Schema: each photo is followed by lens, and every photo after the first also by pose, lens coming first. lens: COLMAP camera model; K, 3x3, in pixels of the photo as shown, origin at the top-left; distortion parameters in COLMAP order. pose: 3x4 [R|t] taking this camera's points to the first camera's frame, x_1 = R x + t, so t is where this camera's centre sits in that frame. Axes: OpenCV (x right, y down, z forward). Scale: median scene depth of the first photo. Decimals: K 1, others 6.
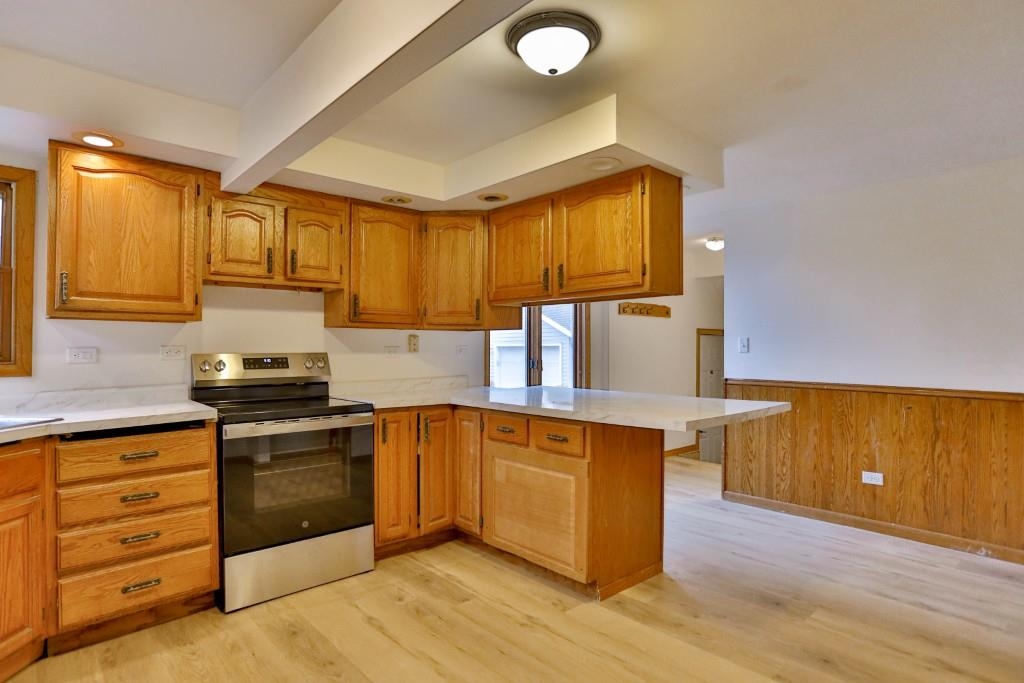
lens RADIAL K [[527.4, 0, 503.9], [0, 527.4, 343.0], [0, 0, 1]] dist [-0.047764, 0.016513]
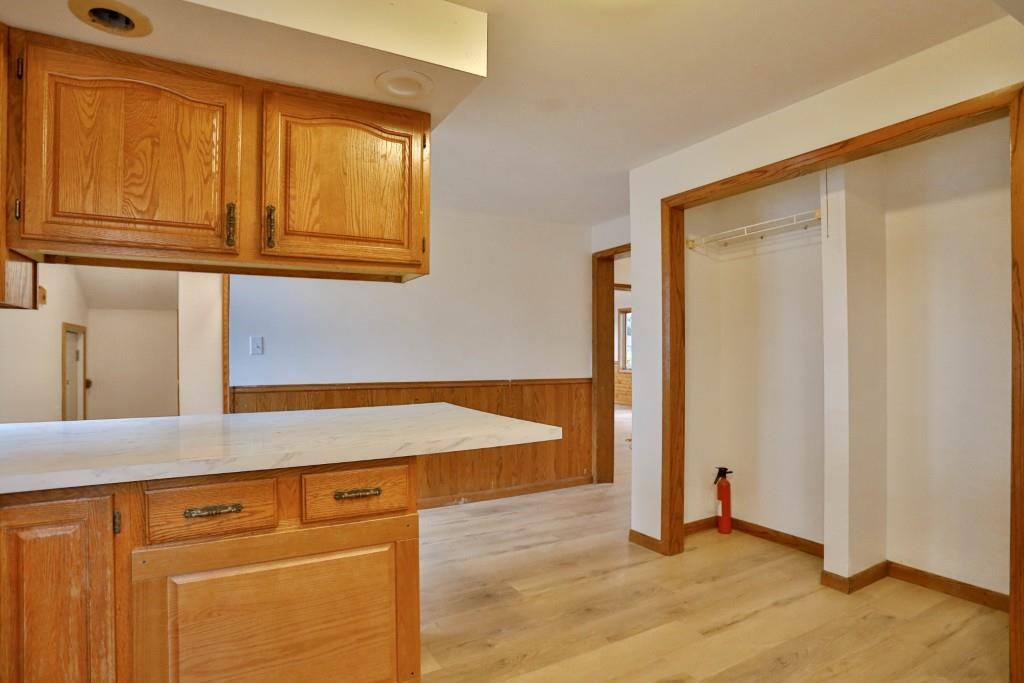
lens RADIAL K [[527.4, 0, 504.7], [0, 527.4, 348.2], [0, 0, 1]] dist [-0.047764, 0.016513]
pose [[0.240863, 0.001607, 0.970558, -0.410548], [-0.005744, 0.999983, -0.000230, 0.009368], [-0.970542, -0.005520, 0.240868, 0.624091]]
